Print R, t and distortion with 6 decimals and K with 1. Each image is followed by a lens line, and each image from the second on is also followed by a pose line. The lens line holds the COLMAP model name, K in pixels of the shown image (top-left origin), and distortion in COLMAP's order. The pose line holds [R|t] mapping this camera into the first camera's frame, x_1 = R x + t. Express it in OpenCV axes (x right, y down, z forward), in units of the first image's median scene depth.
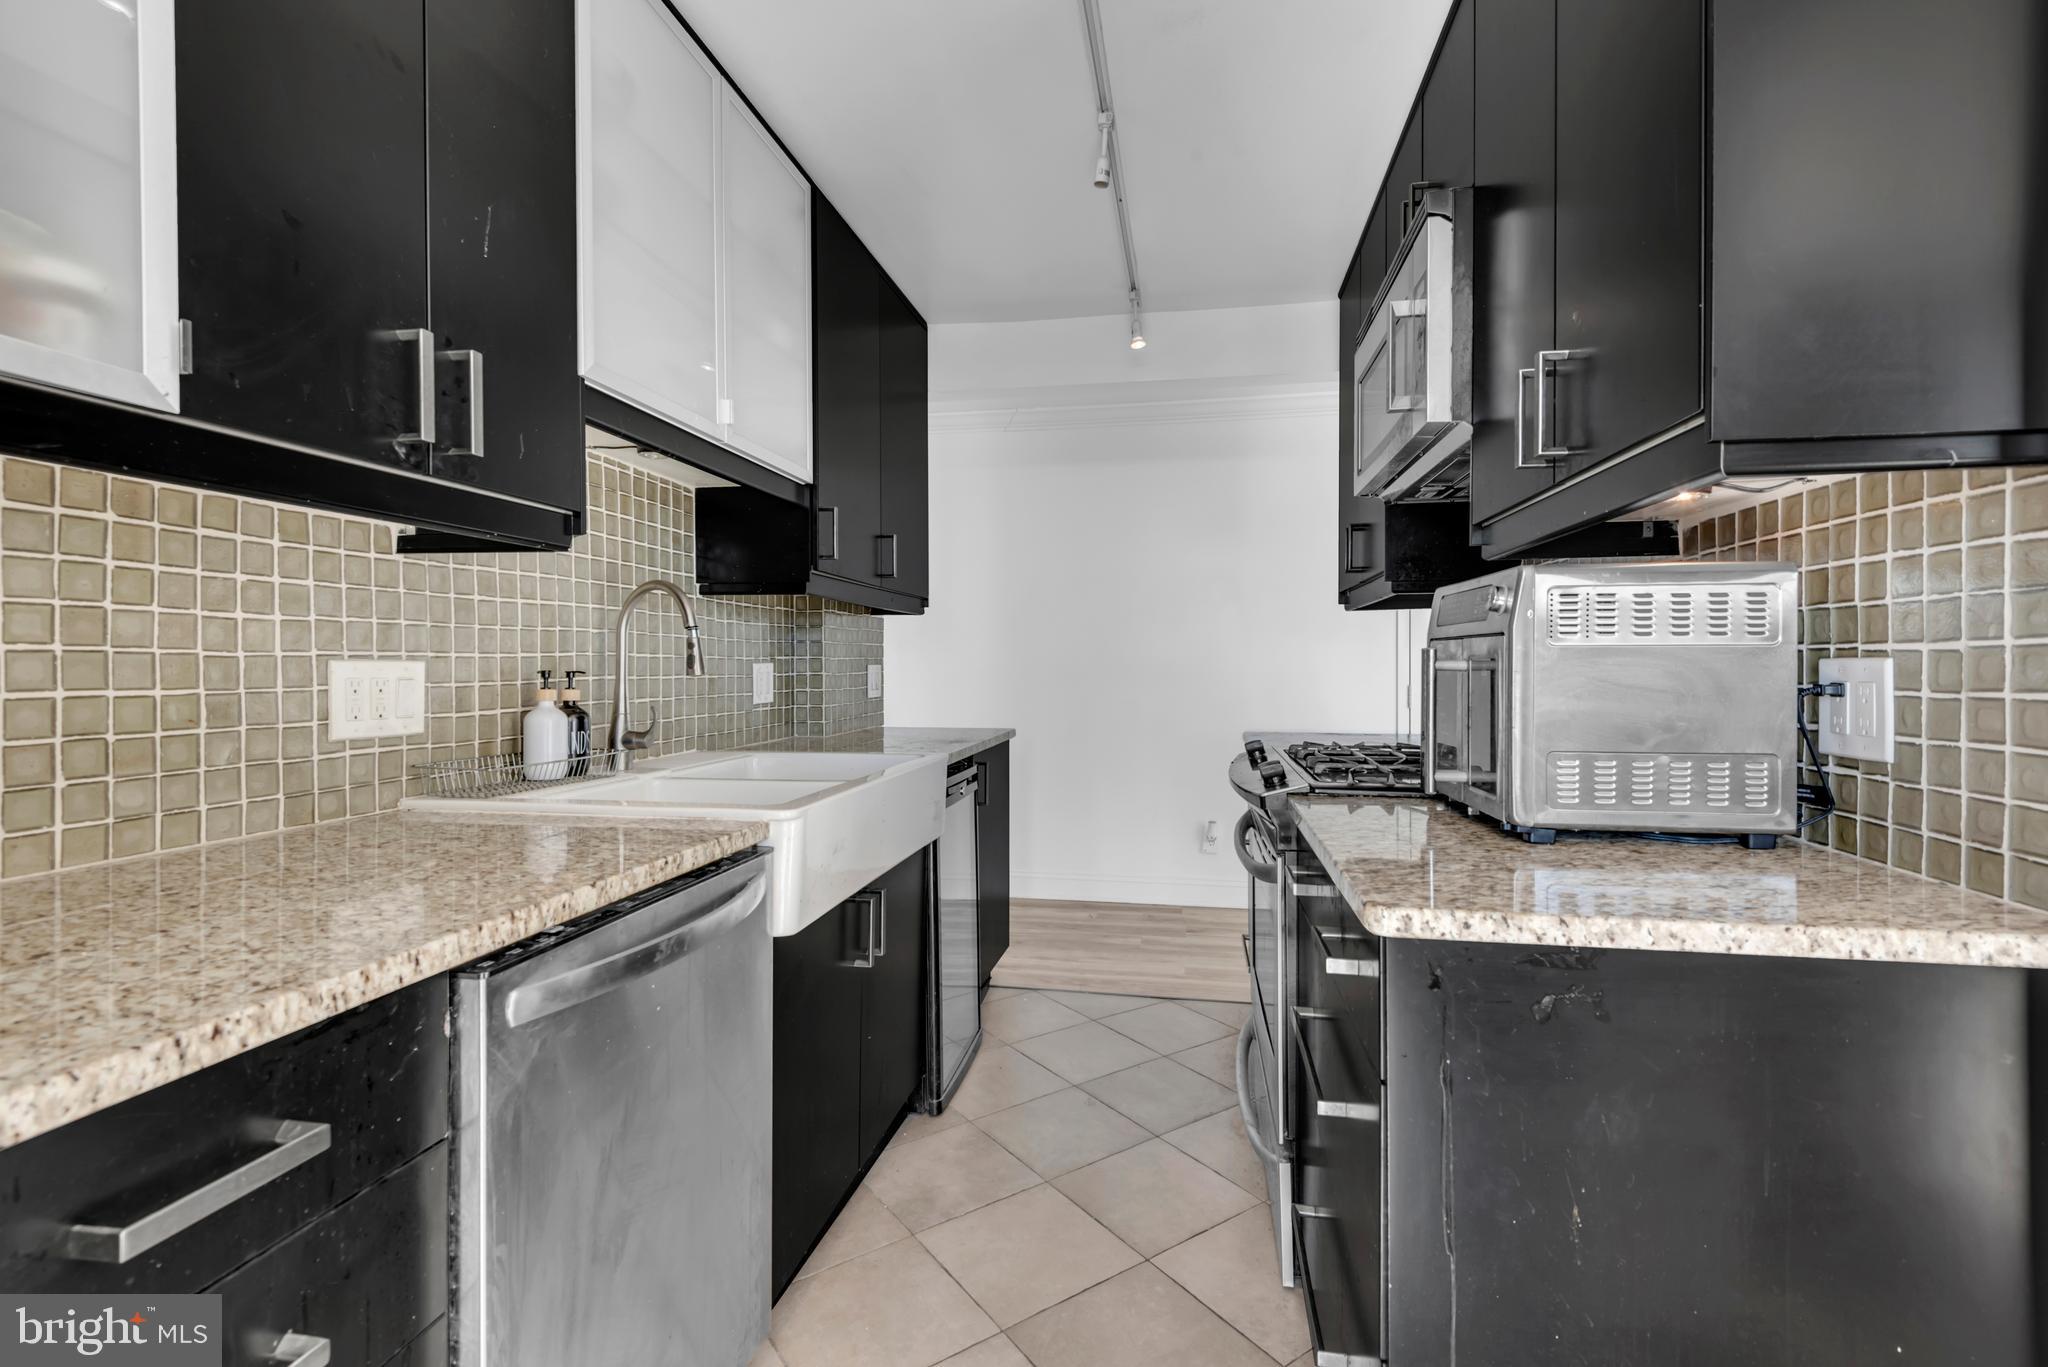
lens RADIAL K [[928.1, 0, 1036.6], [0, 928.1, 674.2], [0, 0, 1]] dist [0.029338, -0.013754]
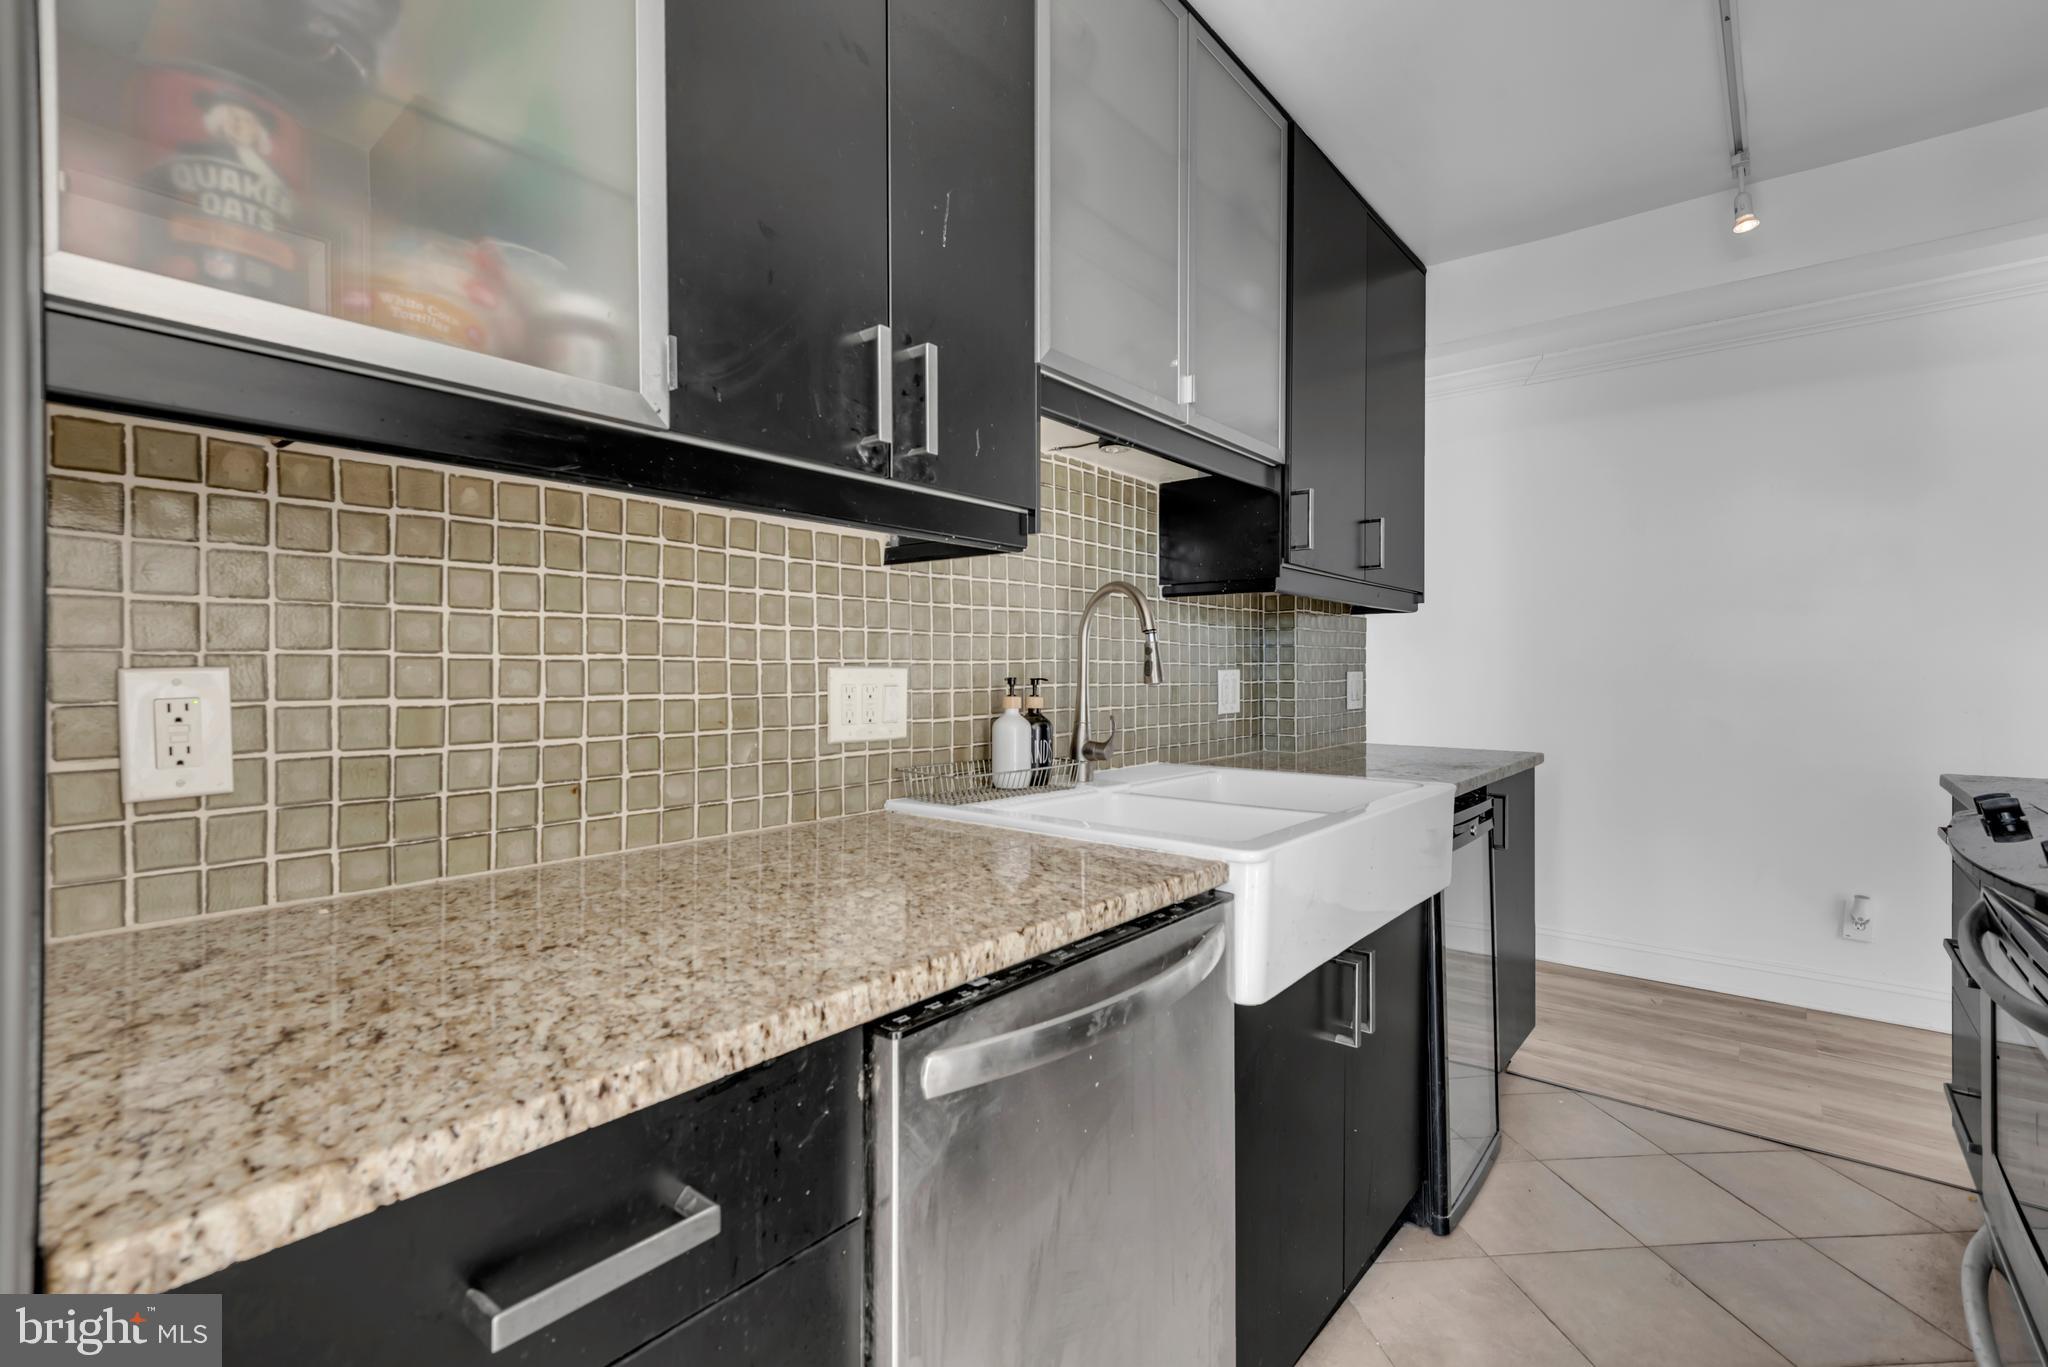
lens RADIAL K [[939.7, 0, 1031.8], [0, 939.7, 669.4], [0, 0, 1]] dist [0.036986, -0.014733]
pose [[0.878230, -0.000288, -0.478238, -0.038479], [-0.005528, 0.999927, -0.010754, -0.002459], [0.478206, 0.012088, 0.878165, 0.168995]]
